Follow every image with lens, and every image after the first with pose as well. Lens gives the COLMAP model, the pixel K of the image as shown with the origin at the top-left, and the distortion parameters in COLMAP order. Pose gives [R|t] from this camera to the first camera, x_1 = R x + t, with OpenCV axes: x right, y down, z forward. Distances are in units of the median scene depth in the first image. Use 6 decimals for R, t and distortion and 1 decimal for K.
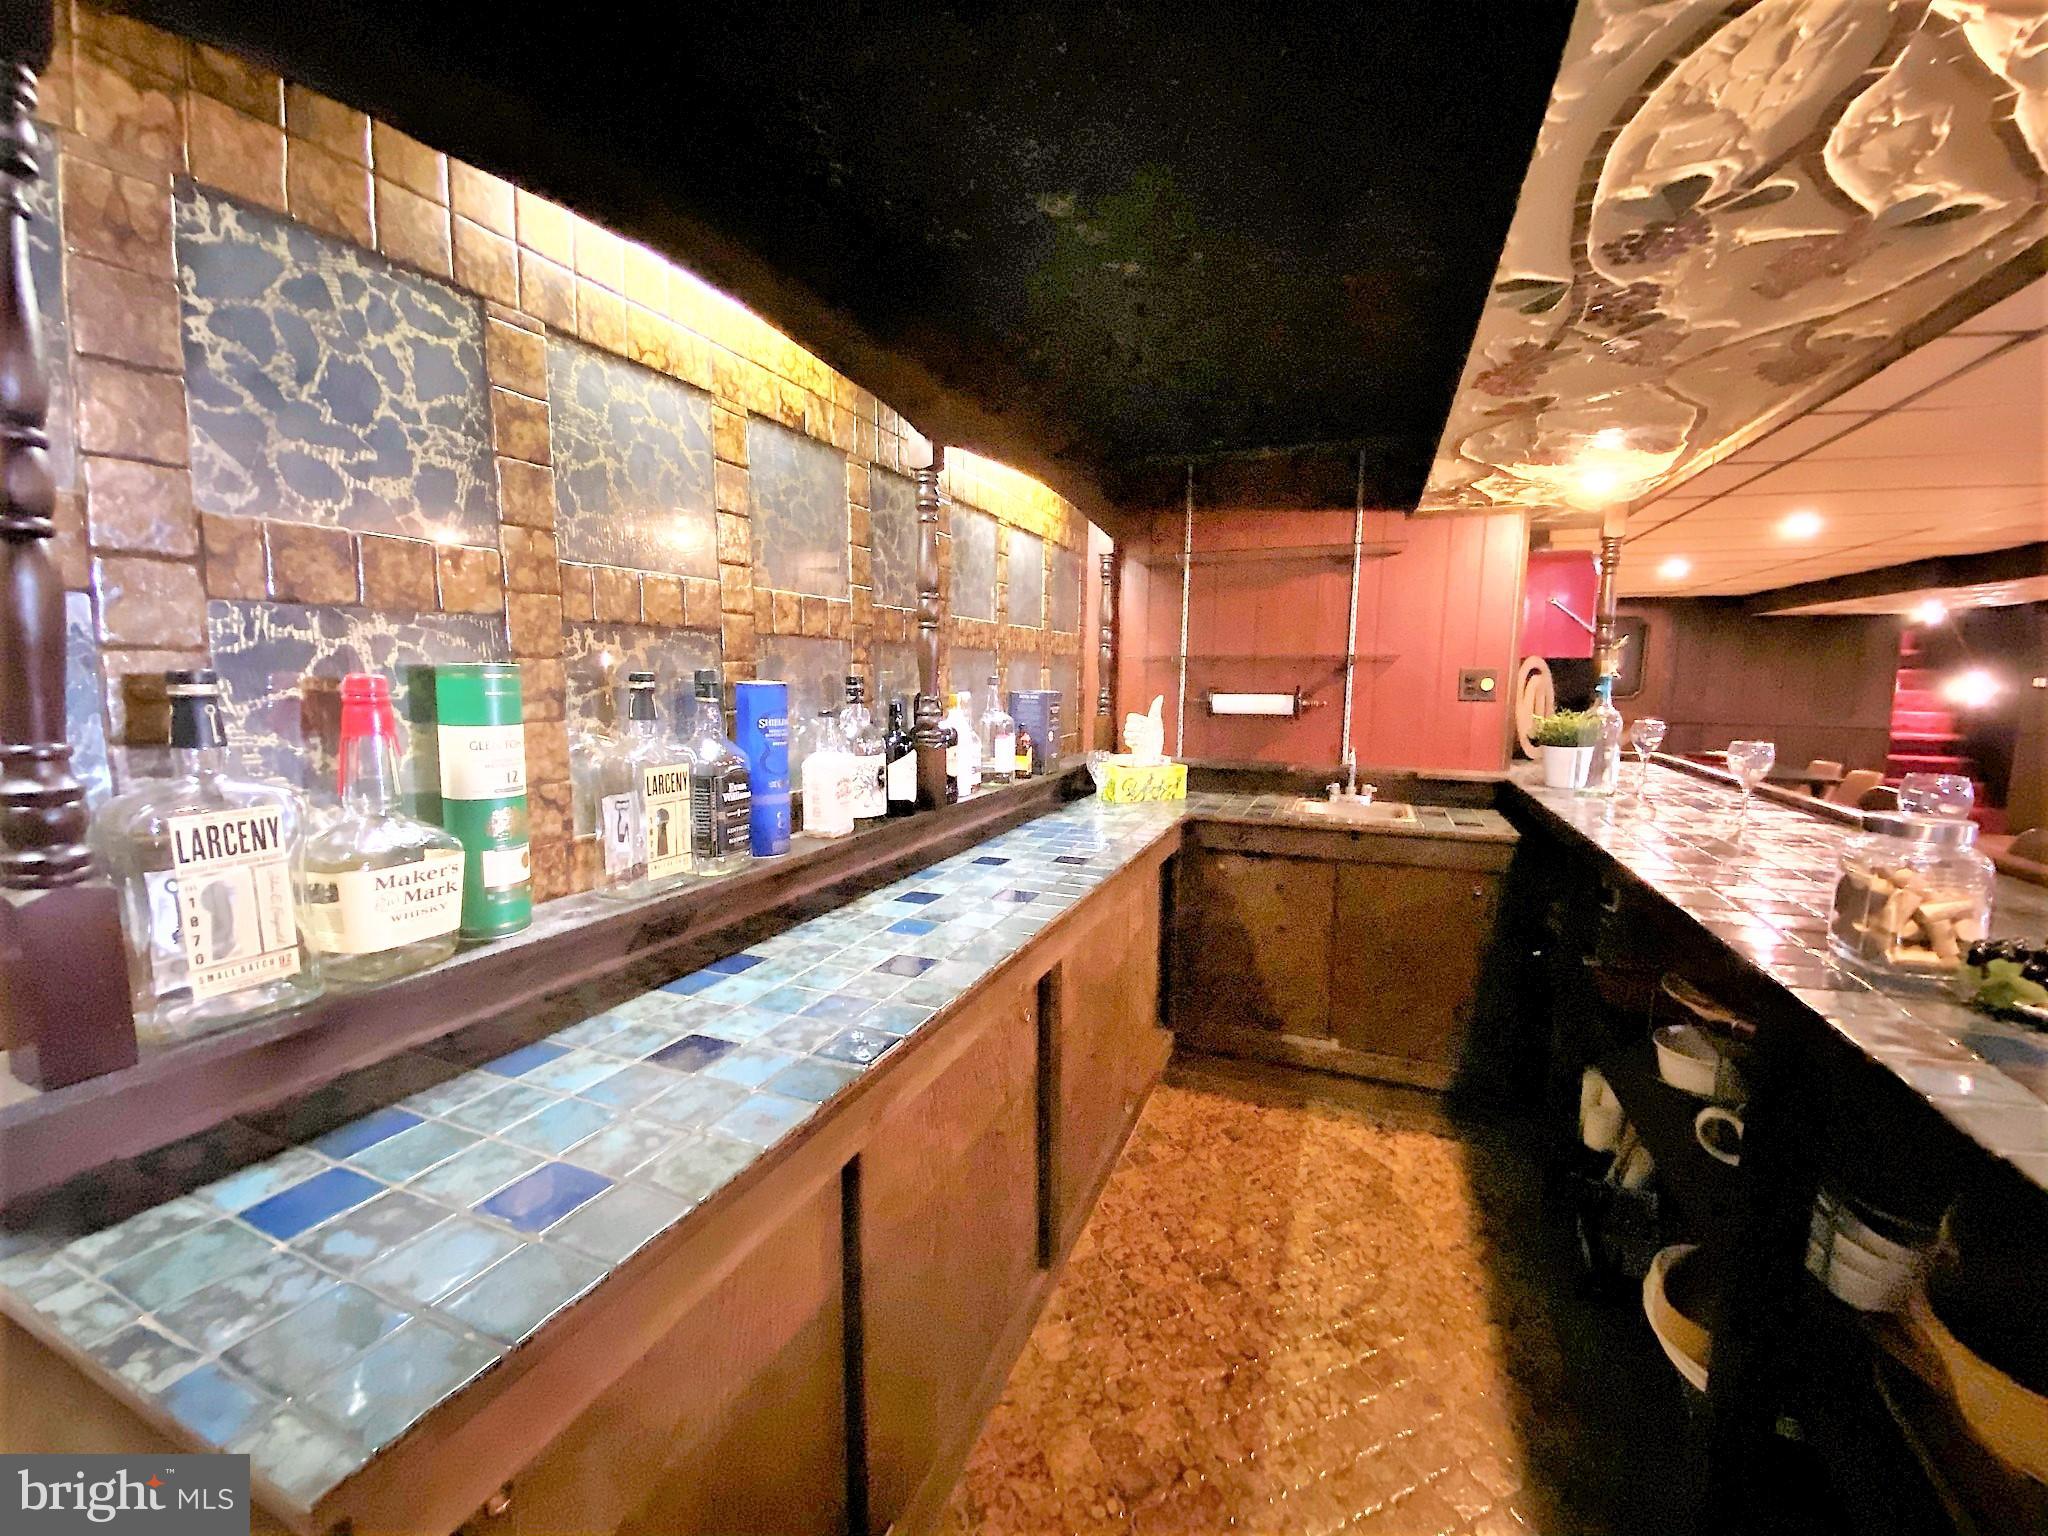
lens RADIAL K [[833.2, 0, 1034.6], [0, 833.2, 775.9], [0, 0, 1]] dist [0.035543, -0.024144]
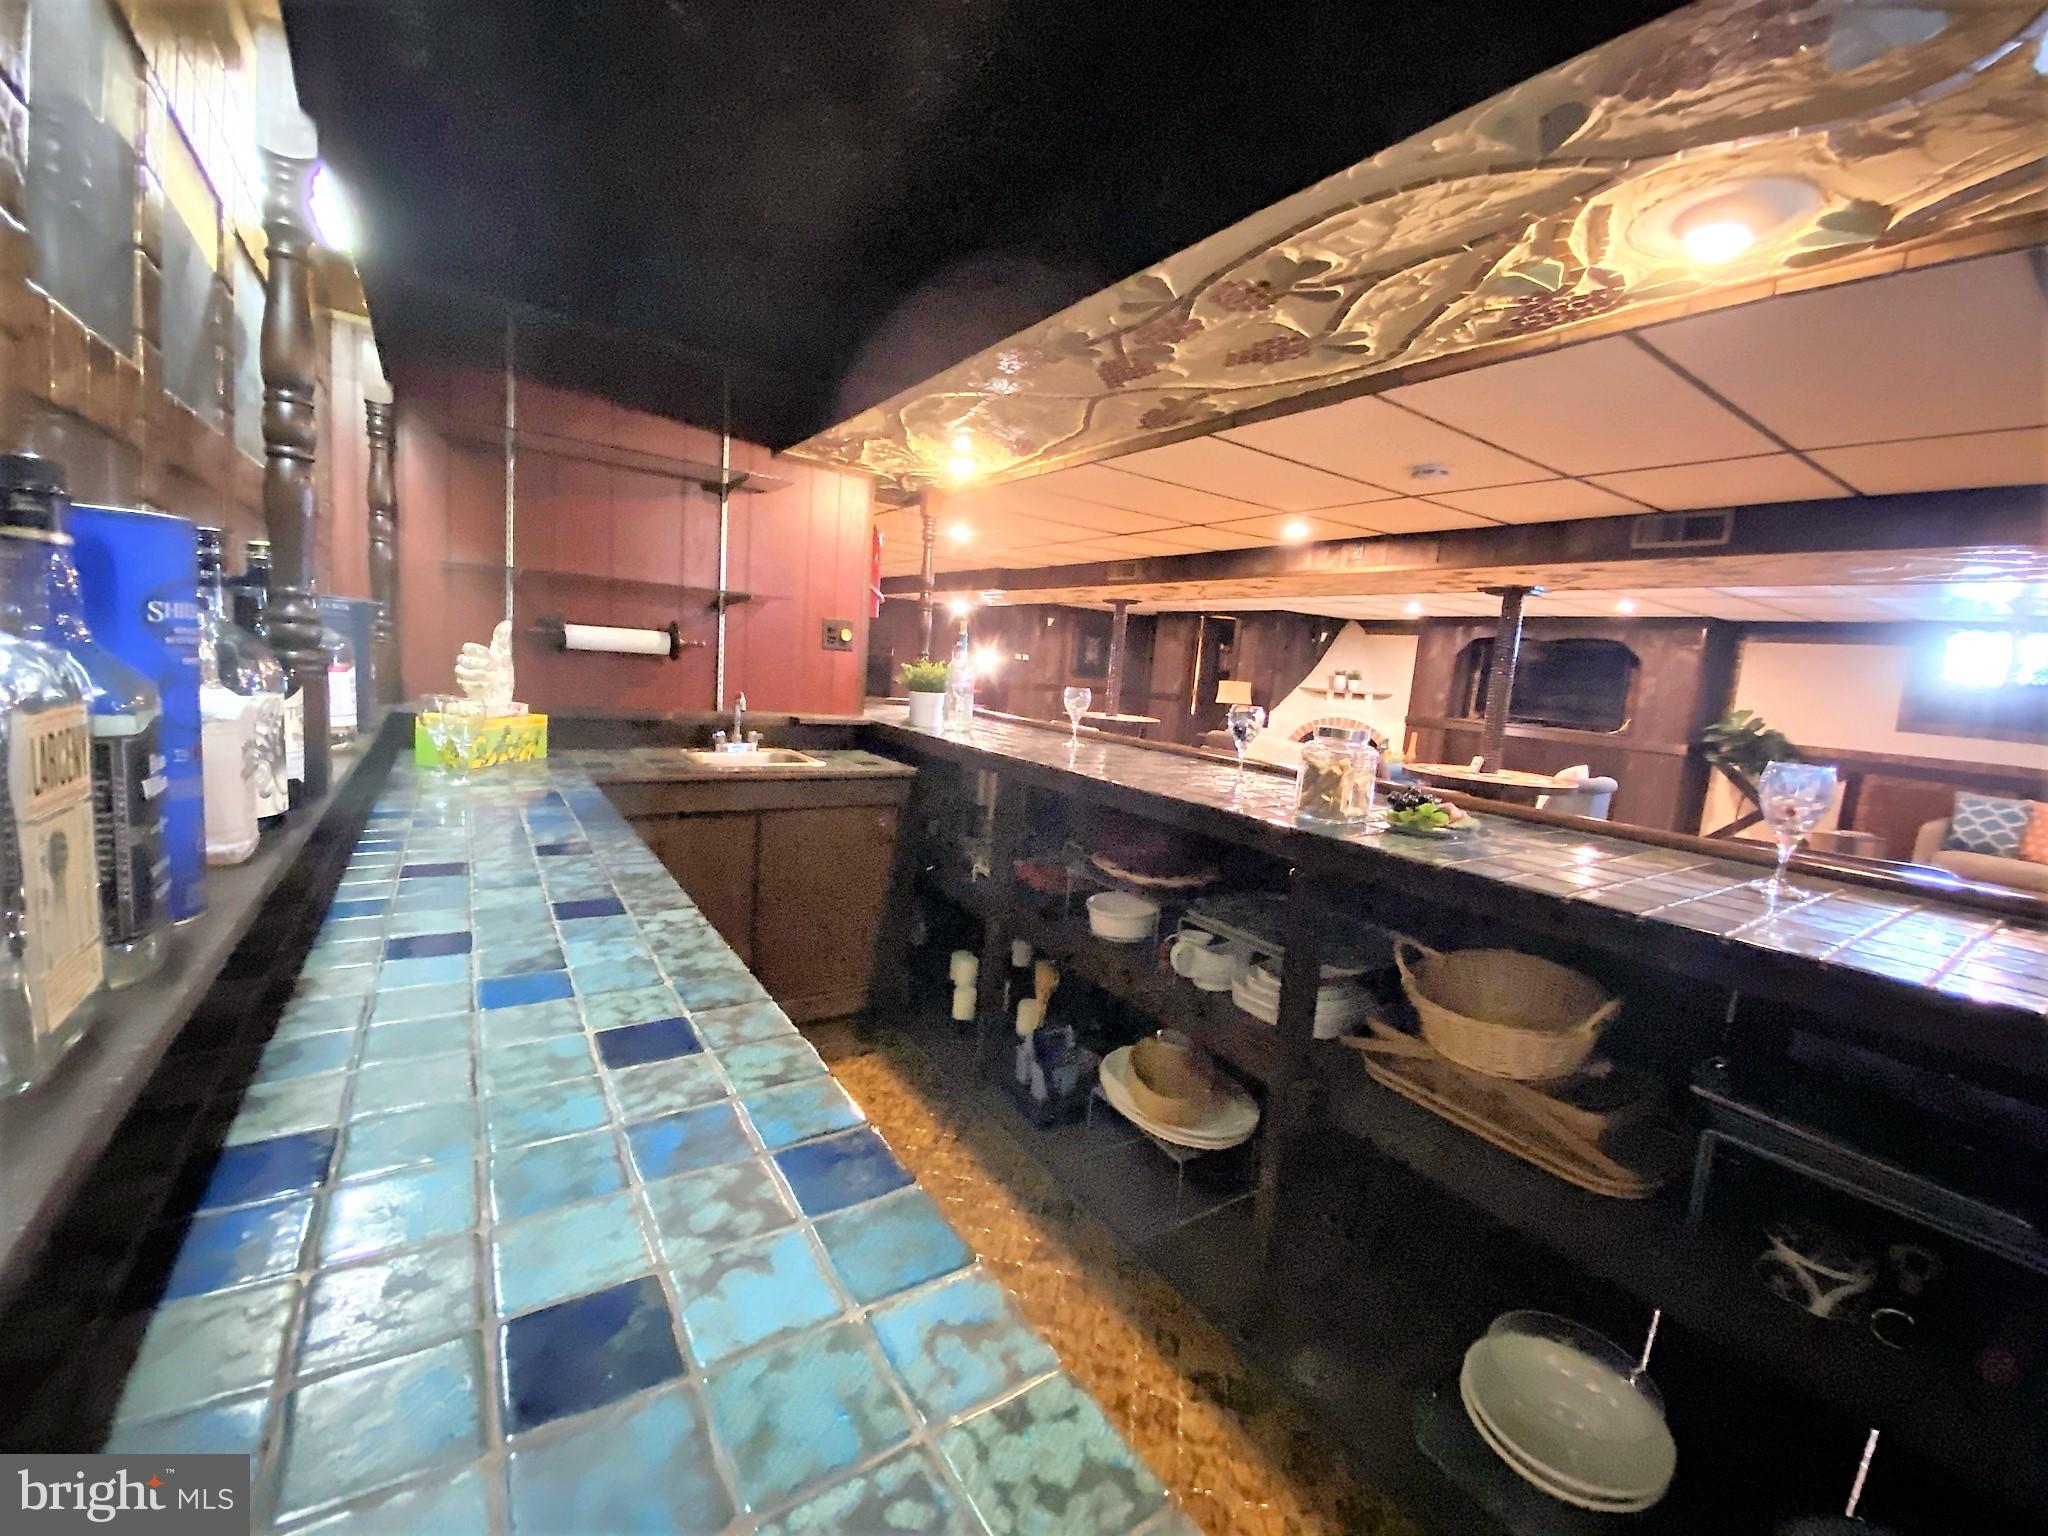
lens RADIAL K [[833.2, 0, 1034.6], [0, 833.2, 775.9], [0, 0, 1]] dist [0.035543, -0.024144]
pose [[0.557708, -0.079249, 0.826245, -0.343665], [0.032214, 0.996748, 0.073858, 0.001945], [-0.829412, -0.014575, 0.558448, 0.312517]]
